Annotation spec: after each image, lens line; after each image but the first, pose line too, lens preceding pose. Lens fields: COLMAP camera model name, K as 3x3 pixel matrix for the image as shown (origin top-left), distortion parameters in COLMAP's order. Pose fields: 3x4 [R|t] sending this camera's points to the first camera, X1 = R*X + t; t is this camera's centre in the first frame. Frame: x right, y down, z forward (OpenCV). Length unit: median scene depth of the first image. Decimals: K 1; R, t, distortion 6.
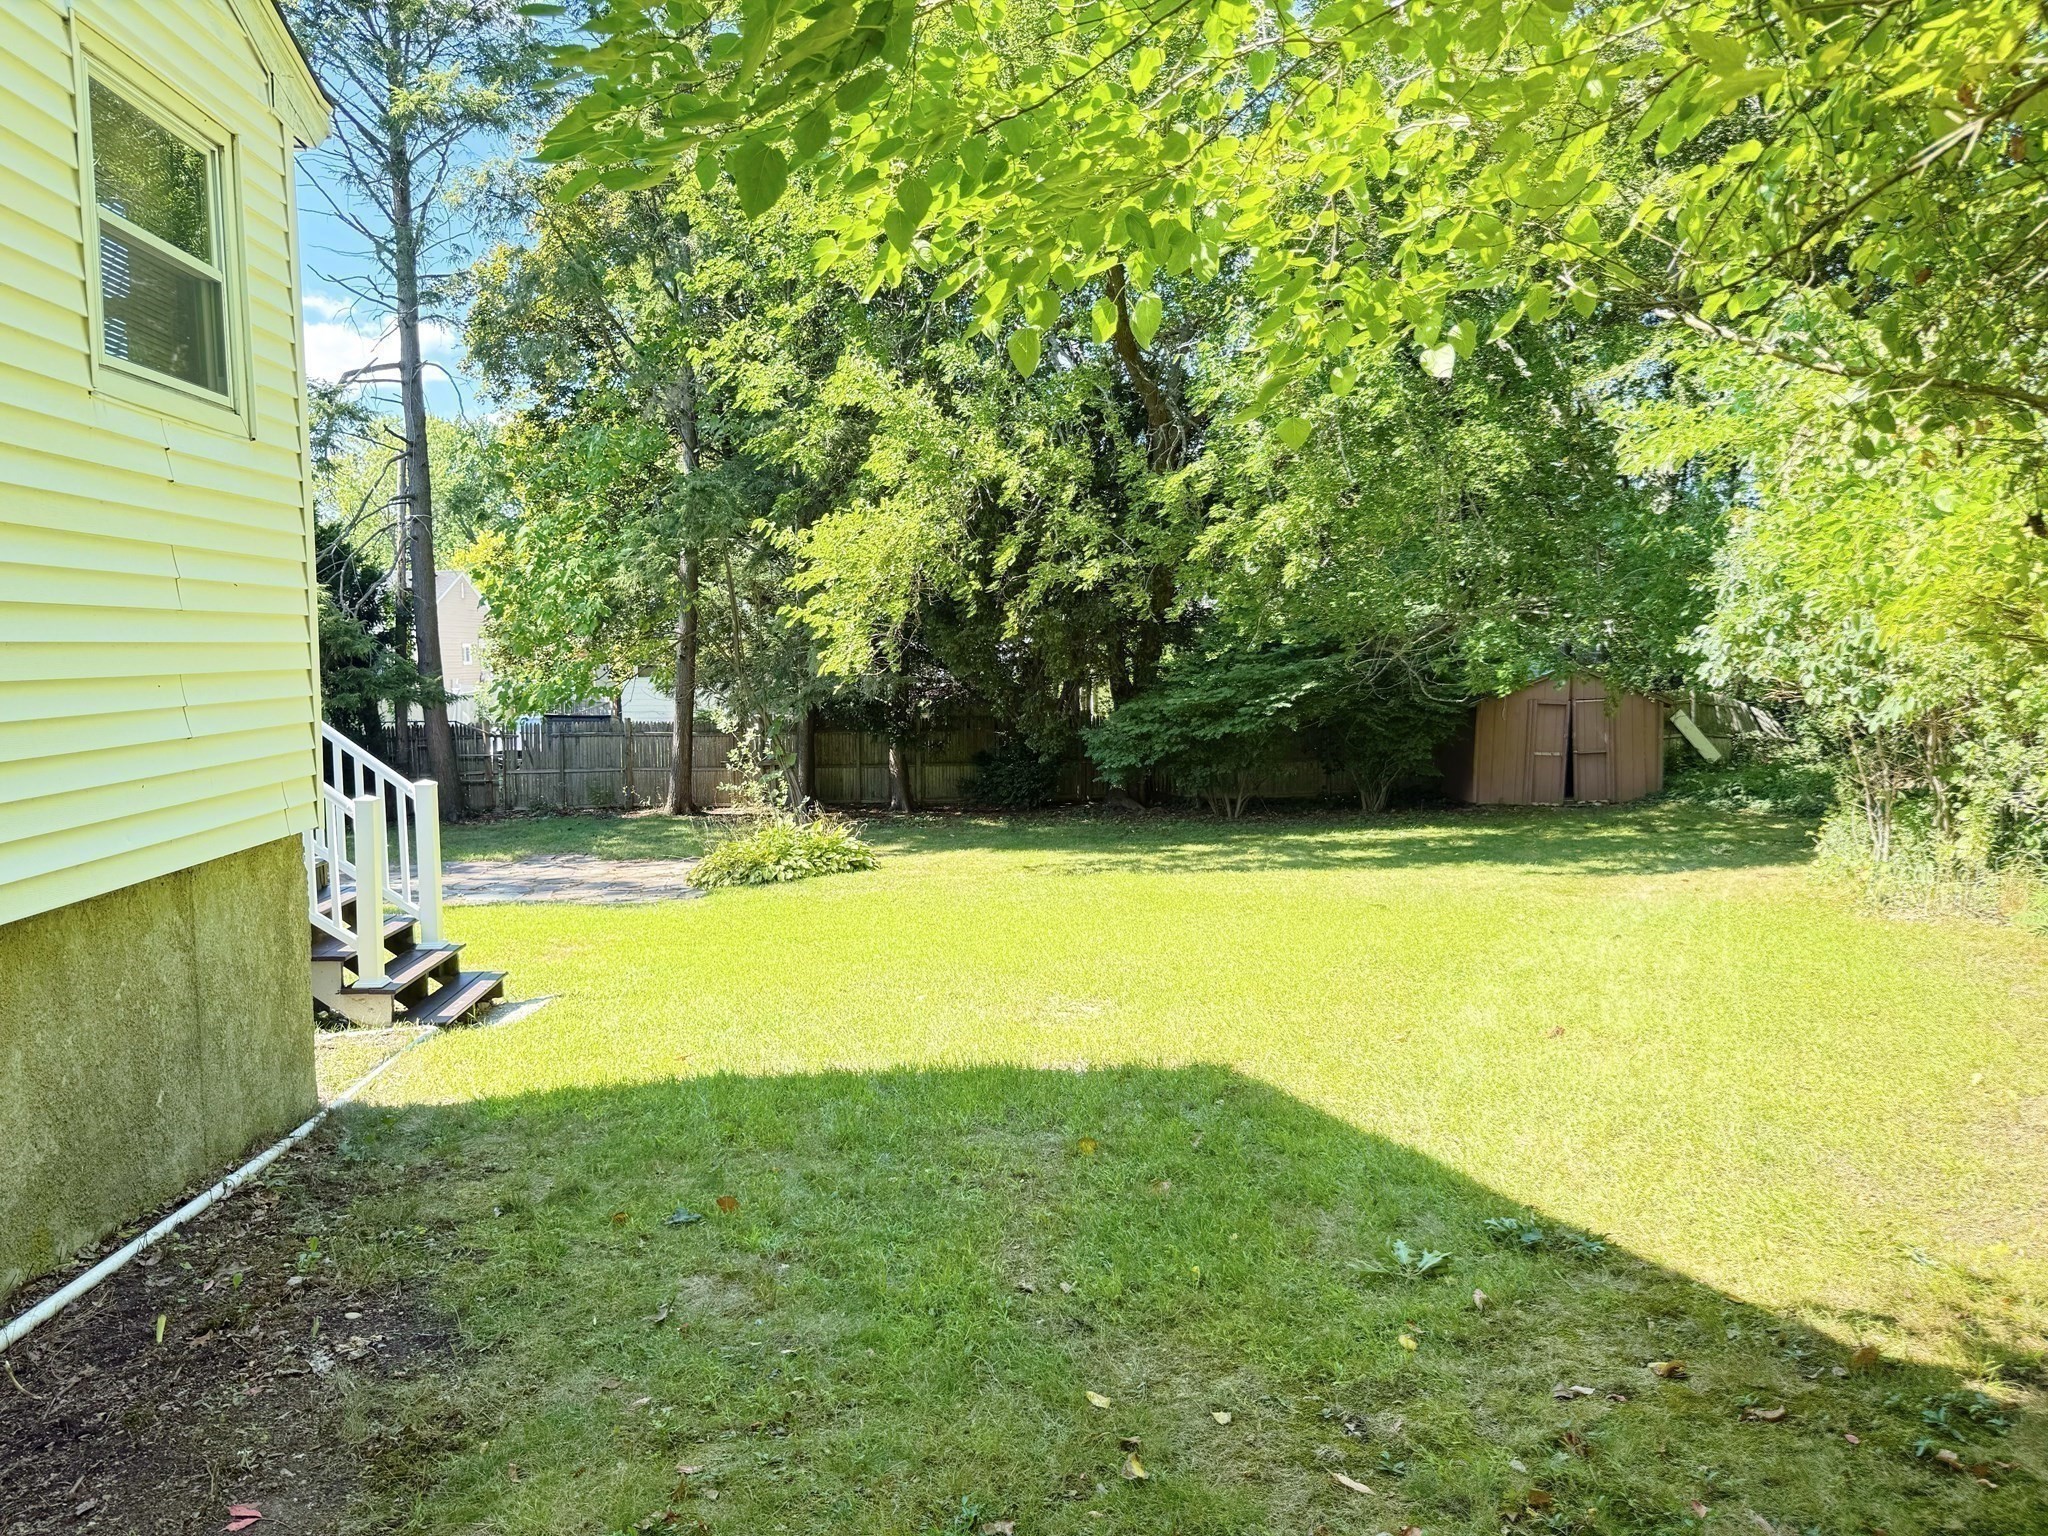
lens RADIAL K [[1453.9, 0, 1024.0], [0, 1453.9, 768.0], [0, 0, 1]] dist [0.095879, -0.163984]
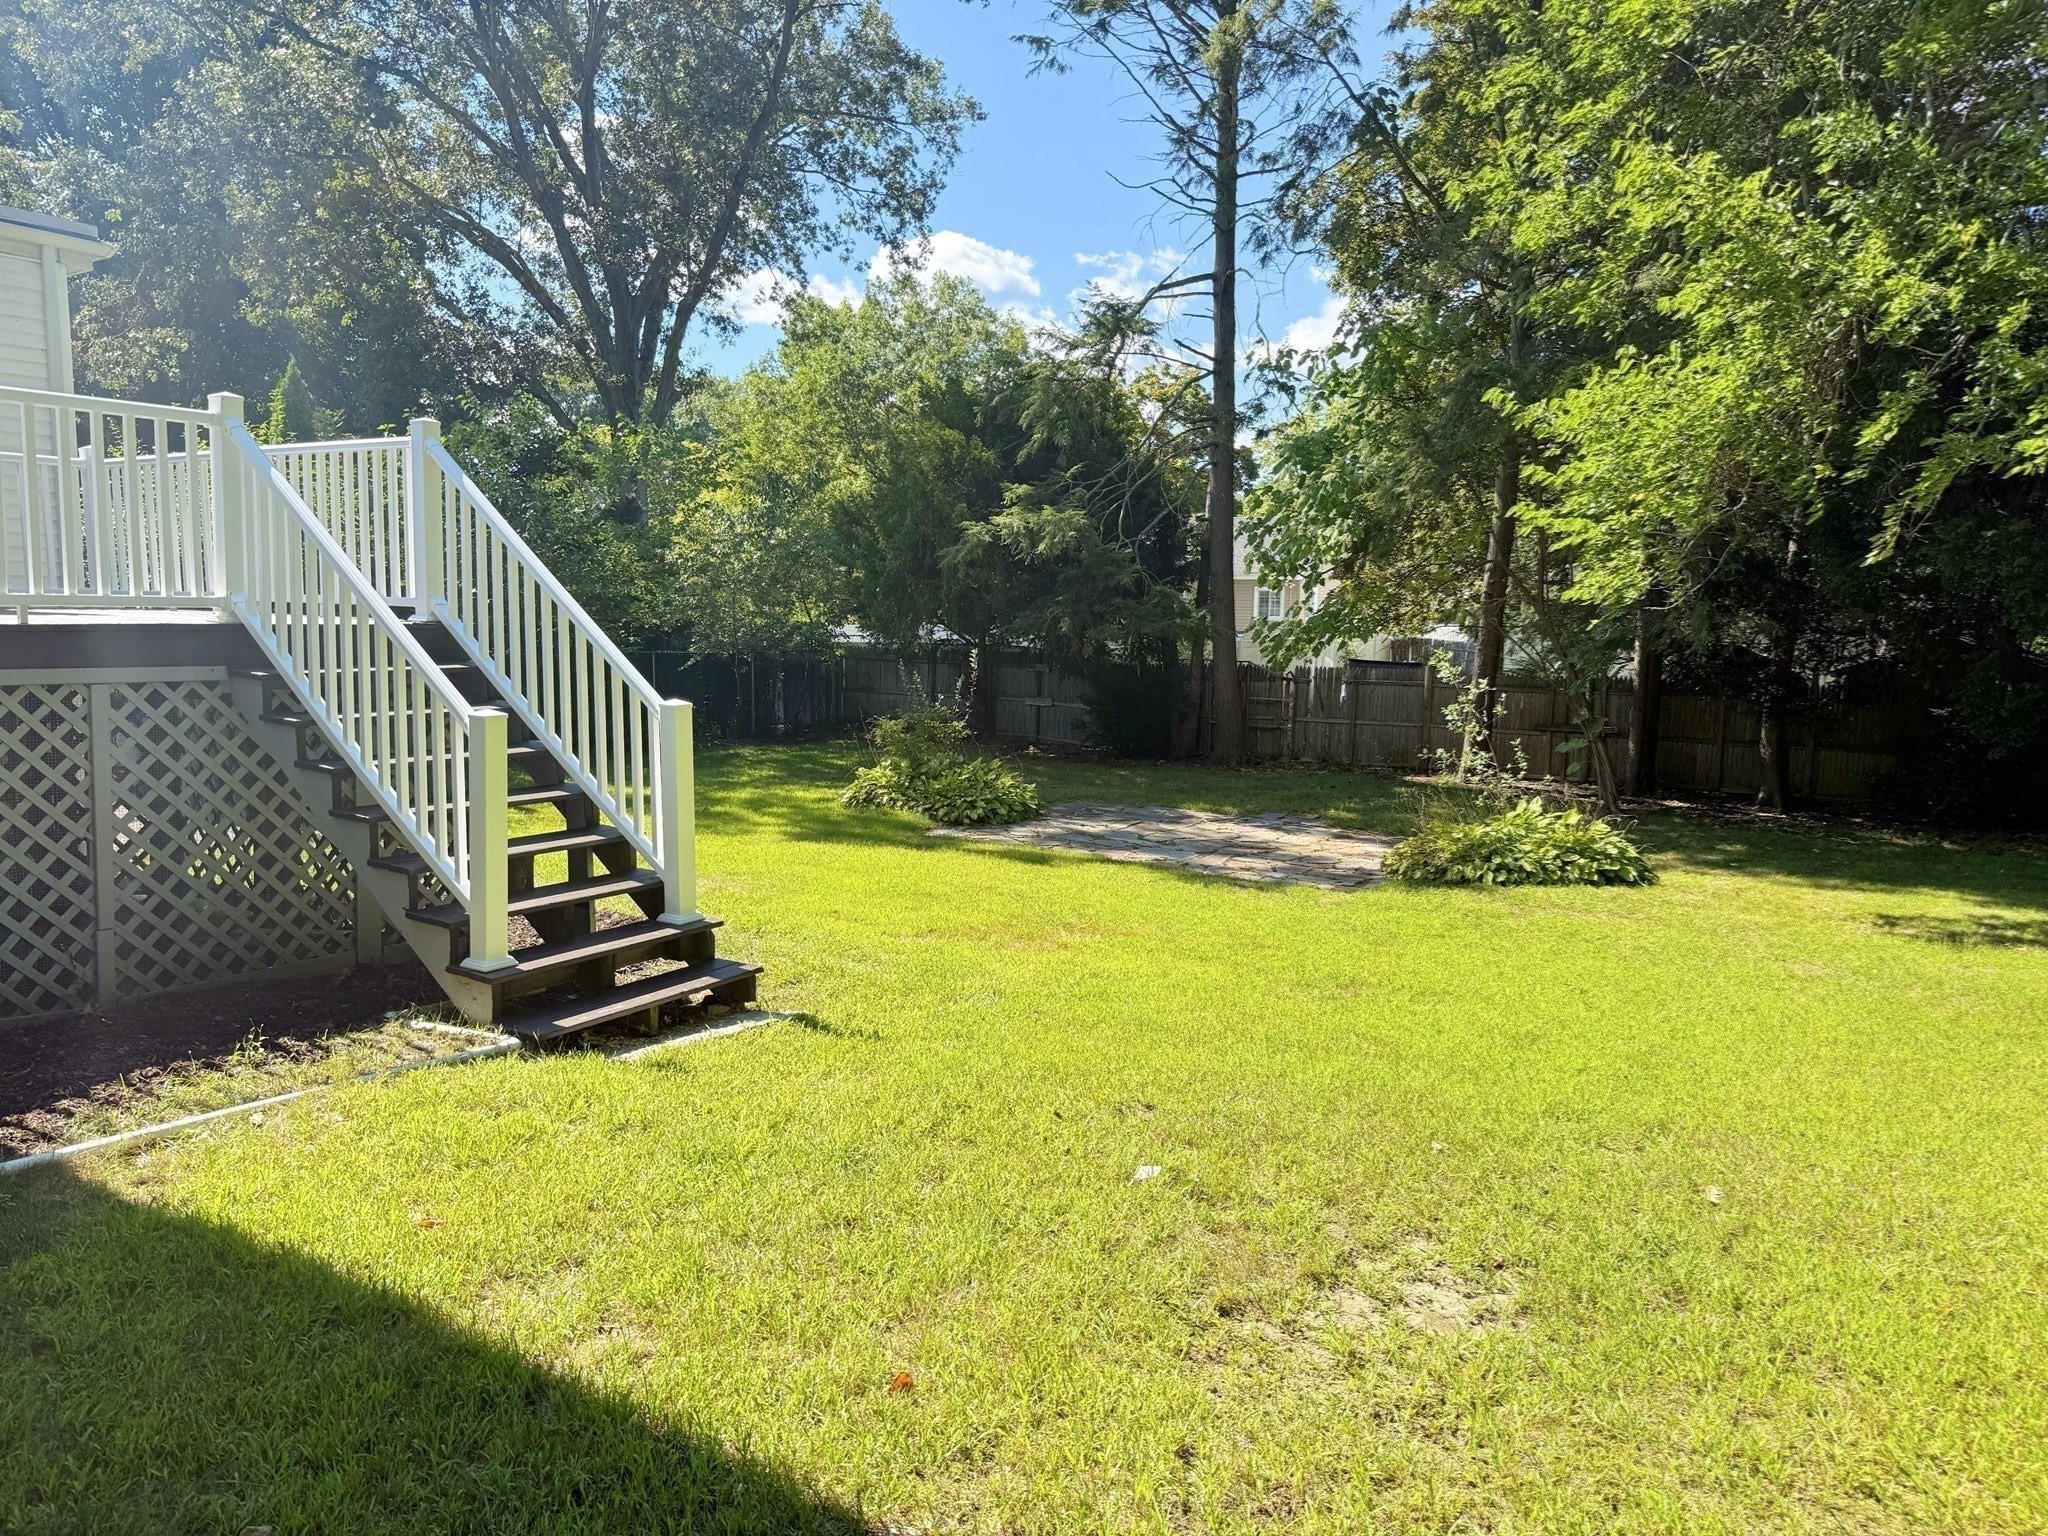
lens RADIAL K [[1453.9, 0, 1024.0], [0, 1453.9, 768.0], [0, 0, 1]] dist [0.095879, -0.163984]
pose [[0.768962, 0.080945, -0.634149, 0.116243], [-0.064780, 0.996712, 0.048673, -0.002588], [0.636004, 0.003653, 0.771677, 0.260846]]
